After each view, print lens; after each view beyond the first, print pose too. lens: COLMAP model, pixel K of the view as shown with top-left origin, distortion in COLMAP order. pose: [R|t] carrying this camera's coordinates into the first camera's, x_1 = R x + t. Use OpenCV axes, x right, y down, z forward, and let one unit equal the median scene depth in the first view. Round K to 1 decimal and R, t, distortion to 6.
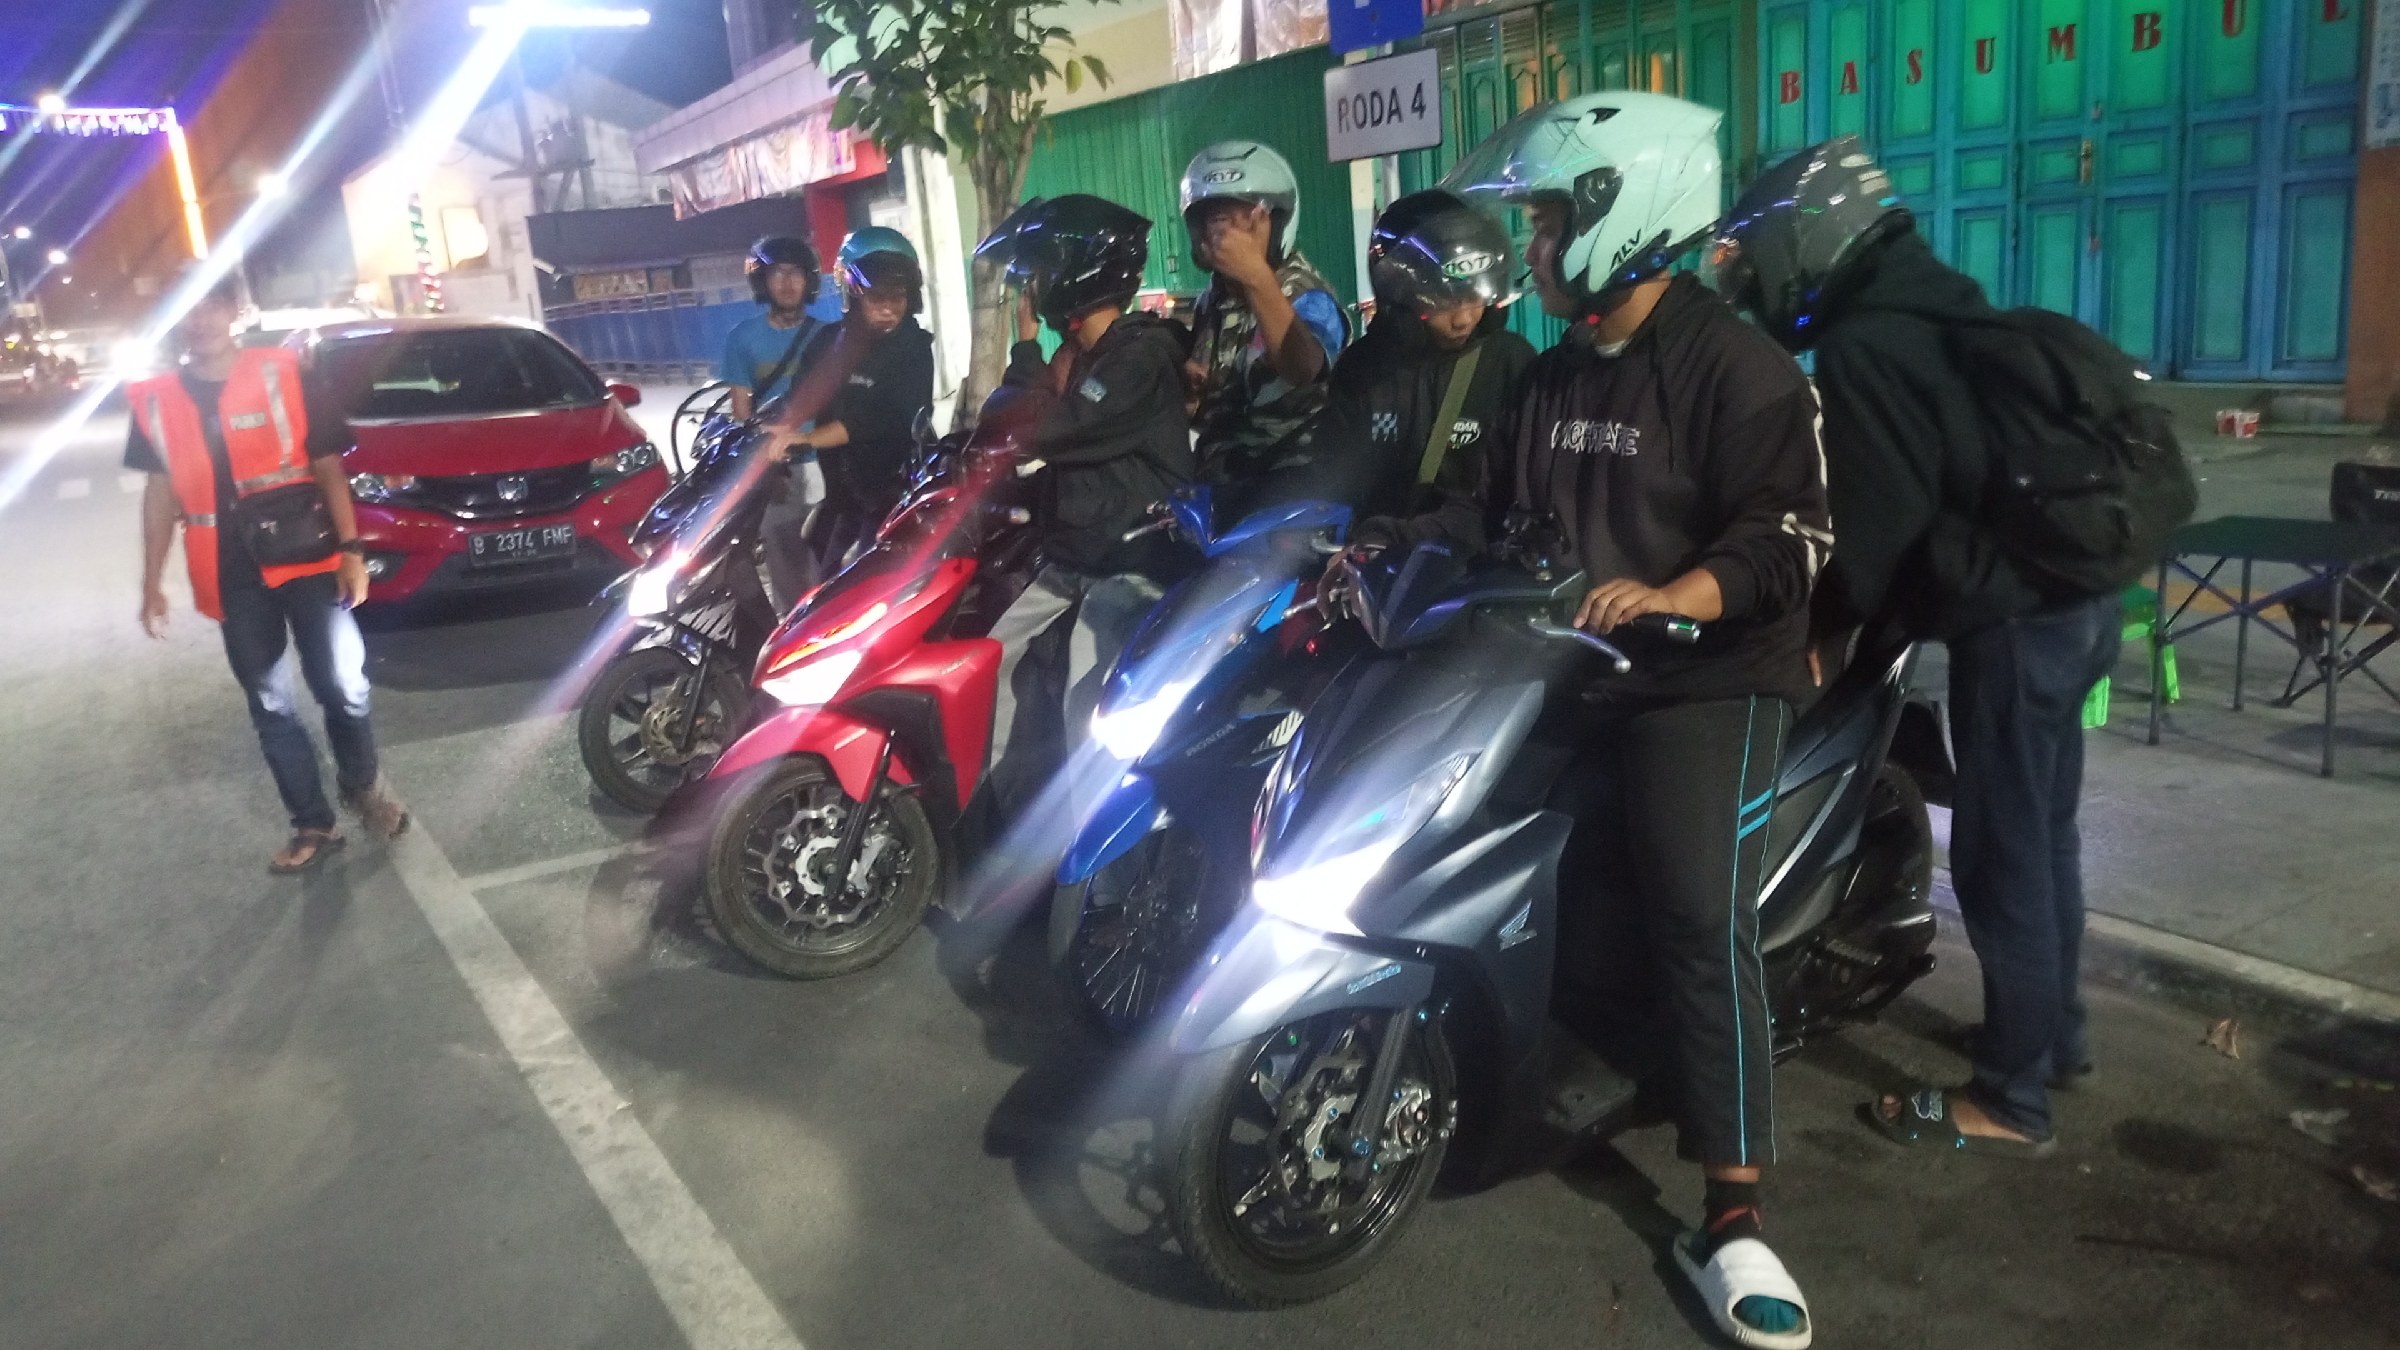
lens RADIAL K [[1746.8, 0, 1208.3], [0, 1746.8, 634.5], [0, 0, 1]] dist [0.044378, -0.073998]
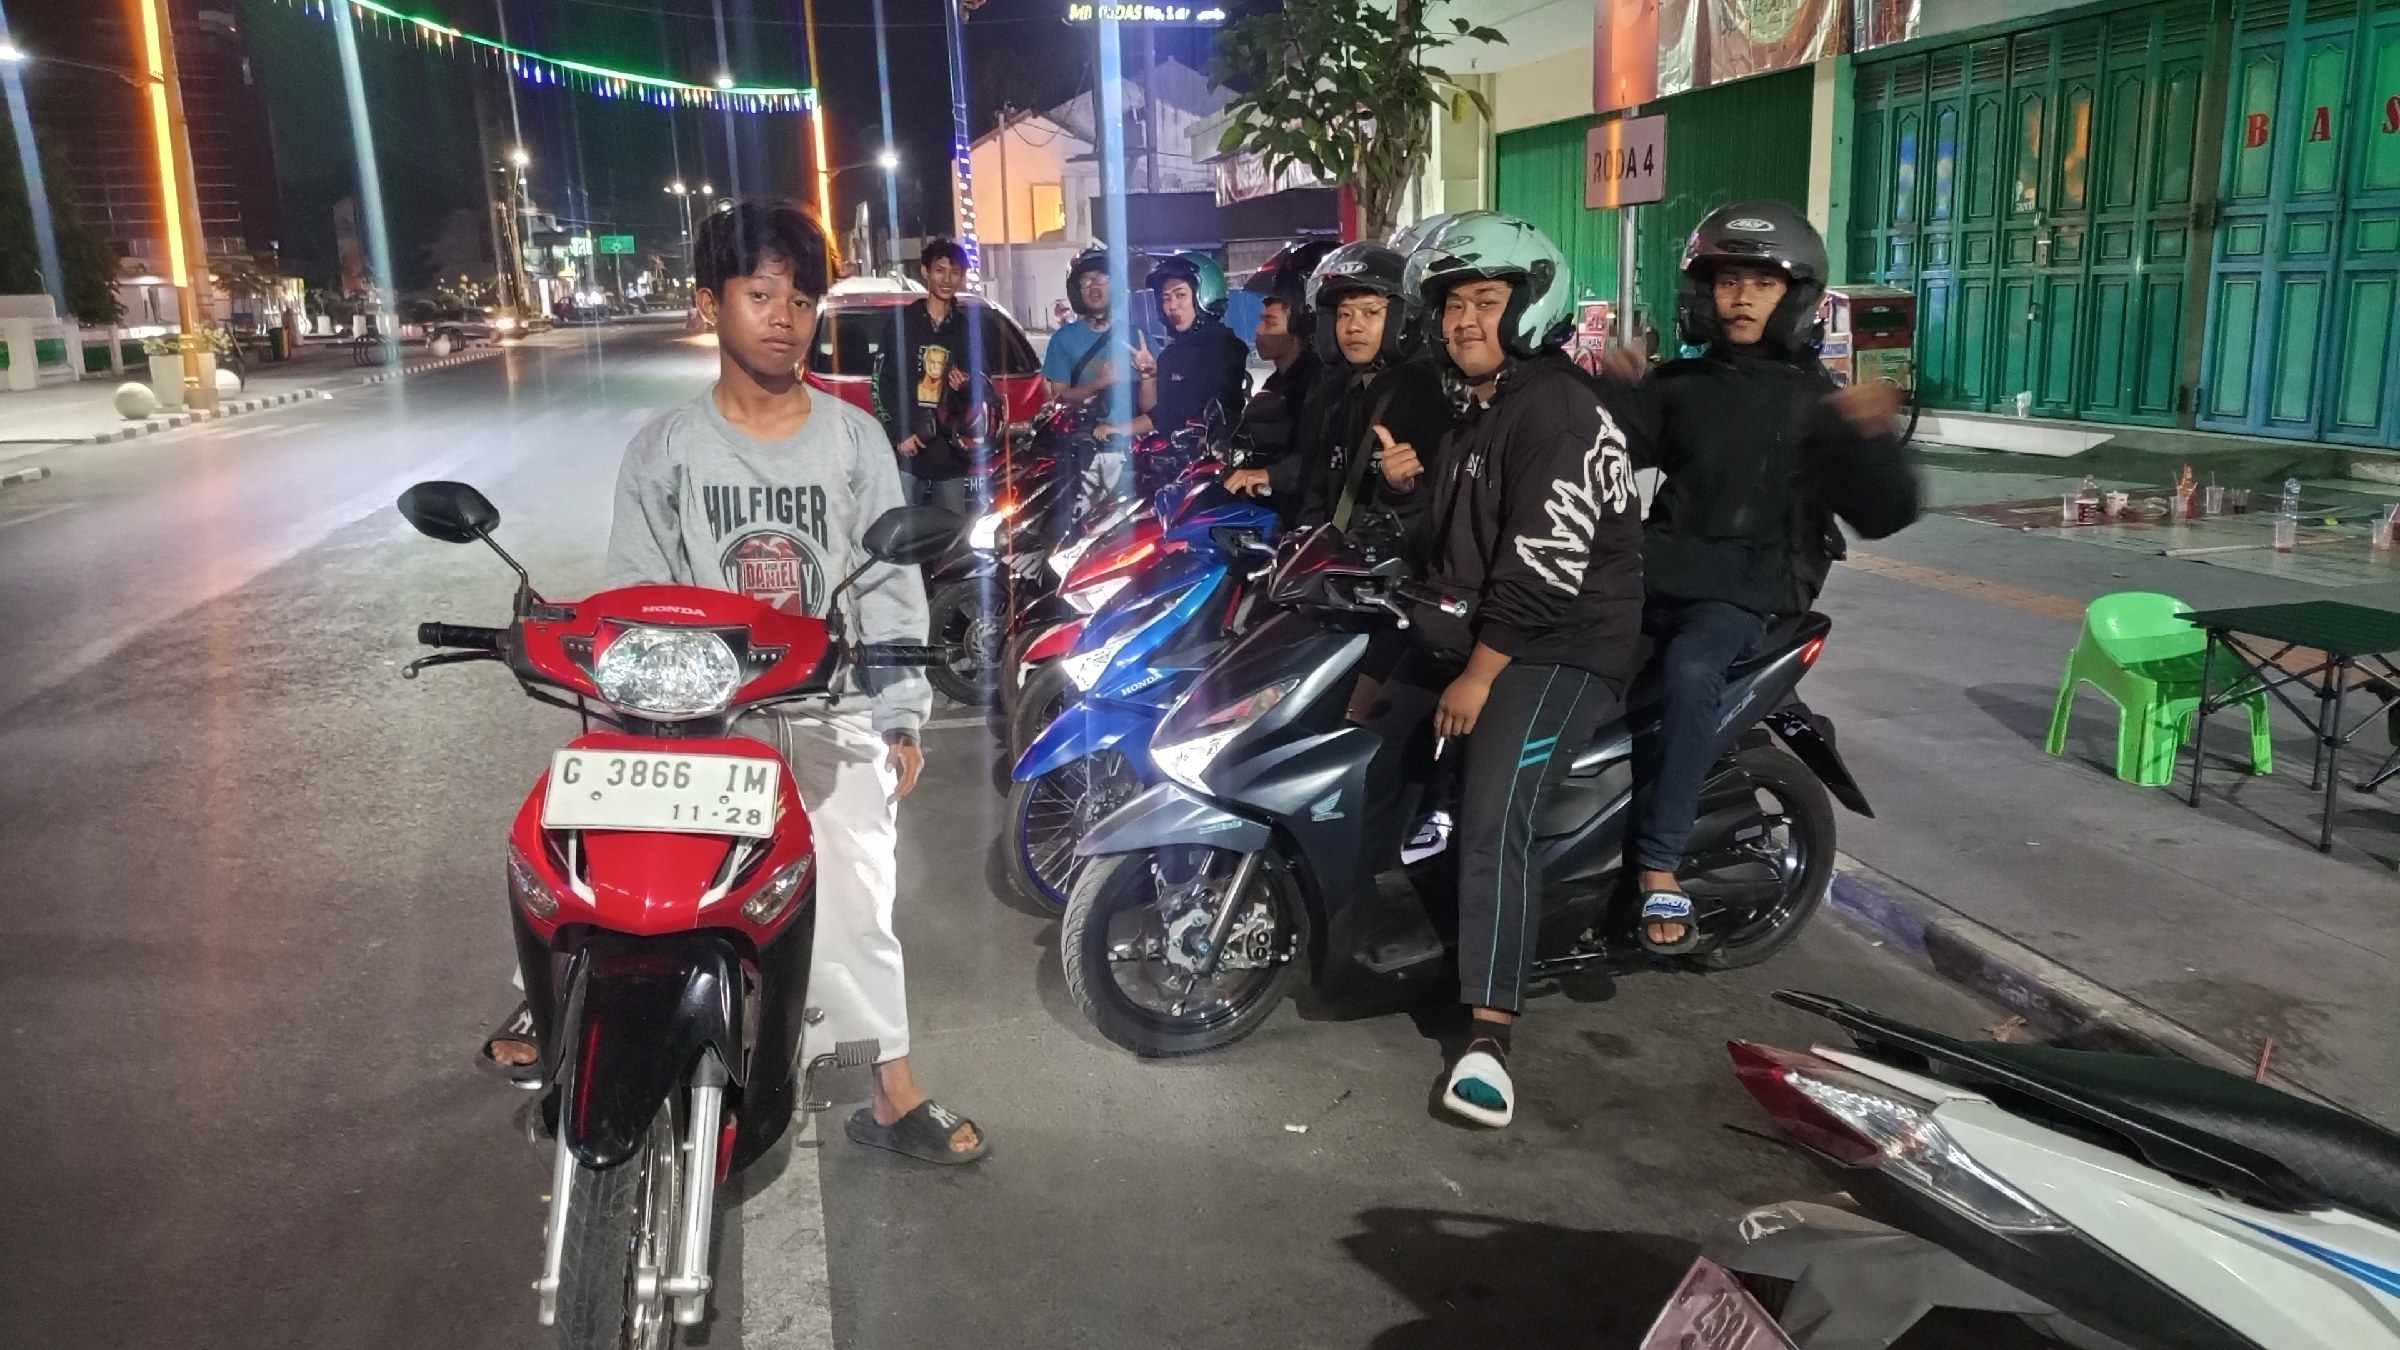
lens RADIAL K [[1849.8, 0, 1196.5], [0, 1849.8, 626.3], [0, 0, 1]] dist [0.010465, 0.003358]
pose [[0.941670, 0.114477, -0.316470, 0.214749], [-0.116885, 0.993080, 0.011431, 0.008808], [0.315589, 0.026226, 0.948534, -0.169851]]
